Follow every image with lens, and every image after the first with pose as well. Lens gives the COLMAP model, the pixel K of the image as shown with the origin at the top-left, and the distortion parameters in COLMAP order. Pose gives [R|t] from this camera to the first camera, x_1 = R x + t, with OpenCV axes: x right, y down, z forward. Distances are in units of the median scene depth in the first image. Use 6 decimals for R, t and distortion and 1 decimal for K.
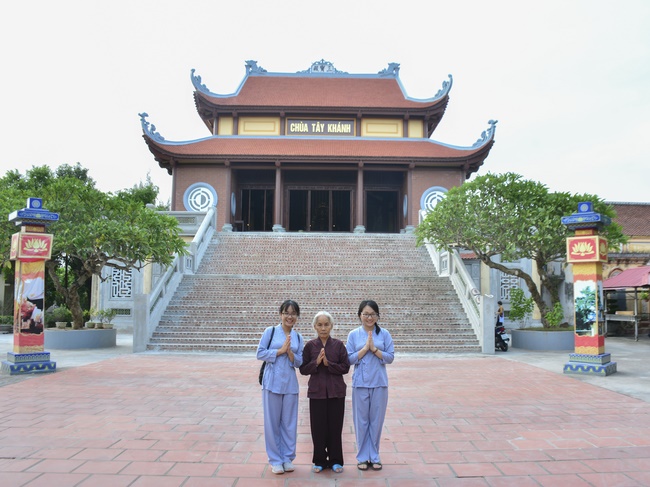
lens RADIAL K [[655.6, 0, 349.6], [0, 655.6, 246.4], [0, 0, 1]] dist [-0.146296, 0.029168]
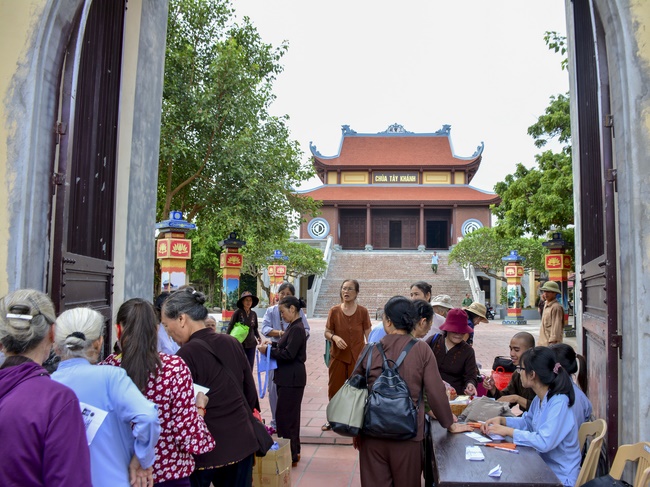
lens RADIAL K [[655.6, 0, 329.6], [0, 655.6, 247.8], [0, 0, 1]] dist [-0.146296, 0.029168]
pose [[0.990326, -0.002949, -0.138729, 0.014961], [0.004544, 0.999927, 0.011181, -0.043563], [0.138686, -0.011703, 0.990267, -0.558763]]
